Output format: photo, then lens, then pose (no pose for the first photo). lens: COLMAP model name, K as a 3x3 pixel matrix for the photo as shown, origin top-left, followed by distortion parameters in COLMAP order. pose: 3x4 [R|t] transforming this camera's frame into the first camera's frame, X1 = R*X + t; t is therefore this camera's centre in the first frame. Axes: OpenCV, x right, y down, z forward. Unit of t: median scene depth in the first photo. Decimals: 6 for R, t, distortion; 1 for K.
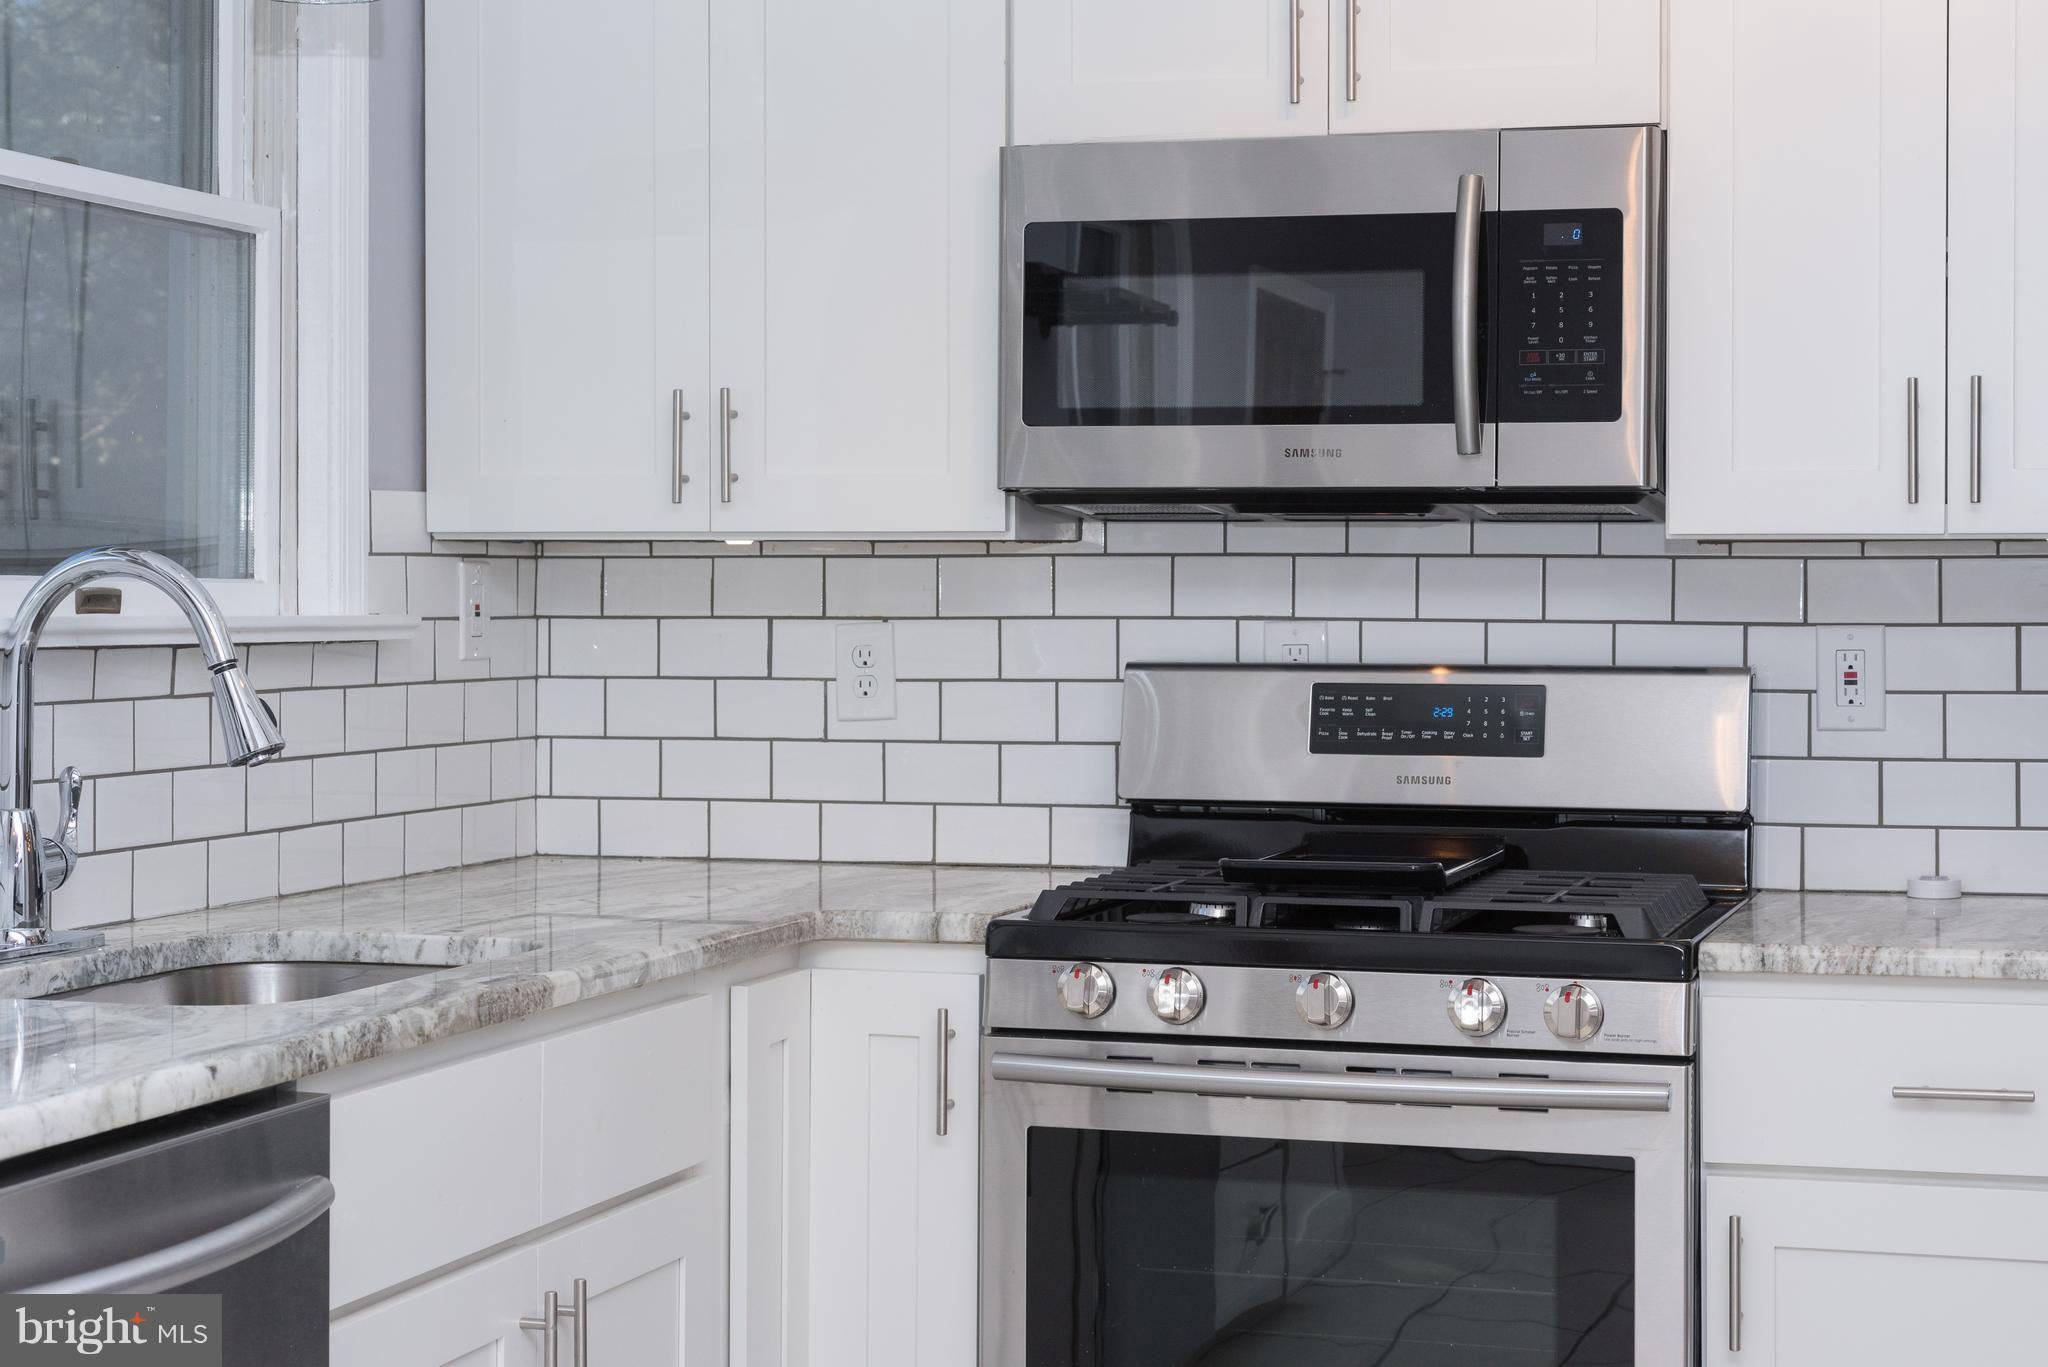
lens RADIAL K [[3481.4, 0, 1023.2], [0, 3481.4, 676.8], [0, 0, 1]] dist [0.012023, 0.000000]
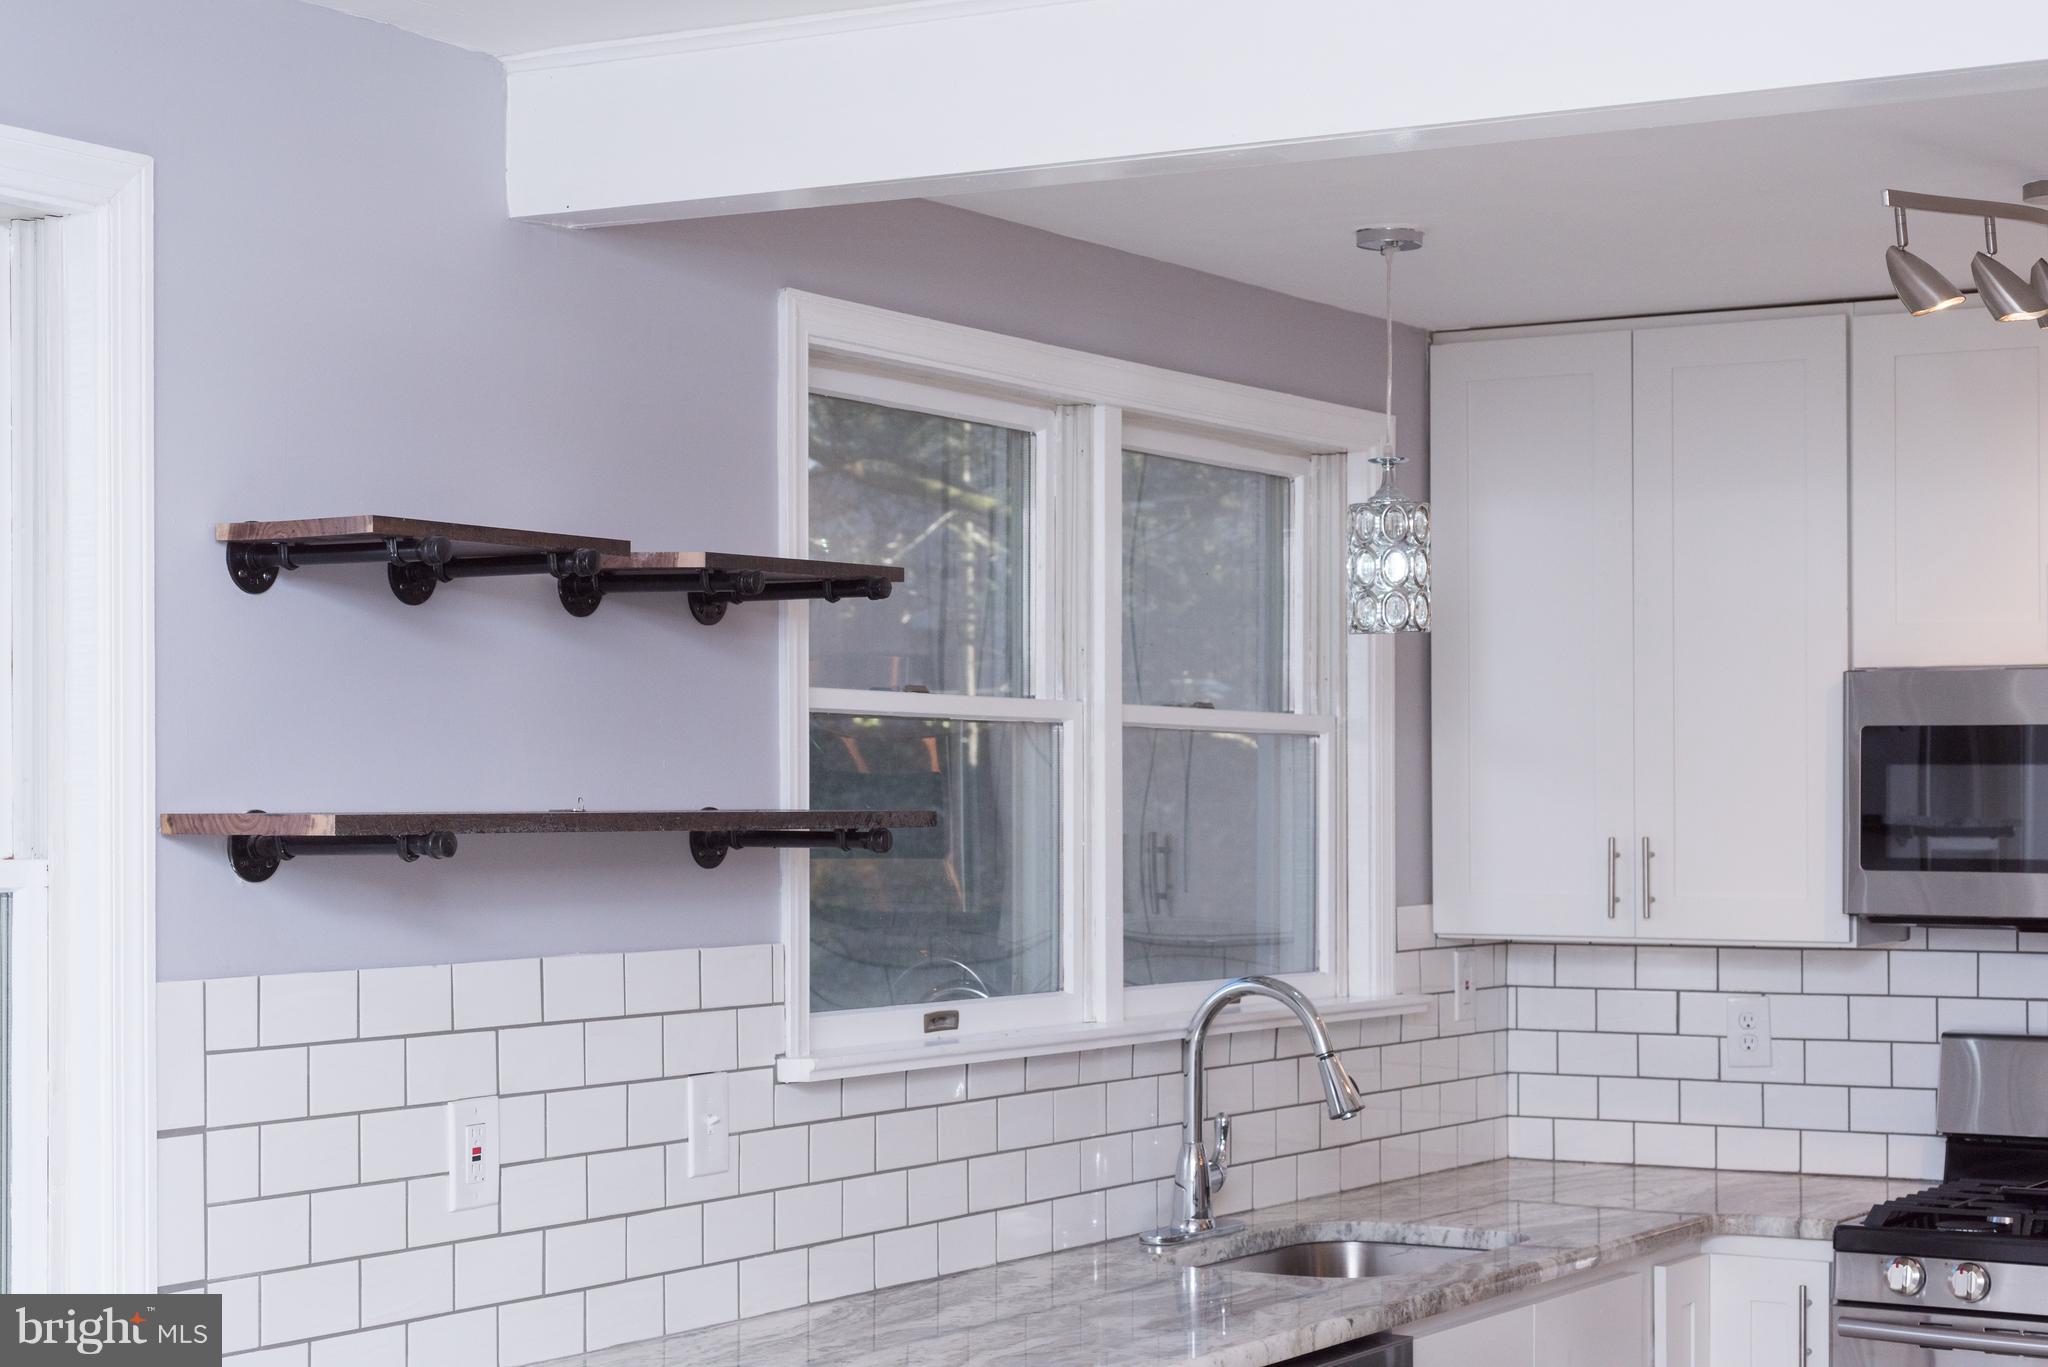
lens RADIAL K [[3481.4, 0, 958.8], [0, 3481.4, 806.8], [0, 0, 1]] dist [0.012023, 0.000000]
pose [[0.963160, -0.005125, -0.268880, 0.027095], [-0.000626, 0.999773, -0.021299, -0.066641], [0.268928, 0.020682, 0.962938, -0.453554]]
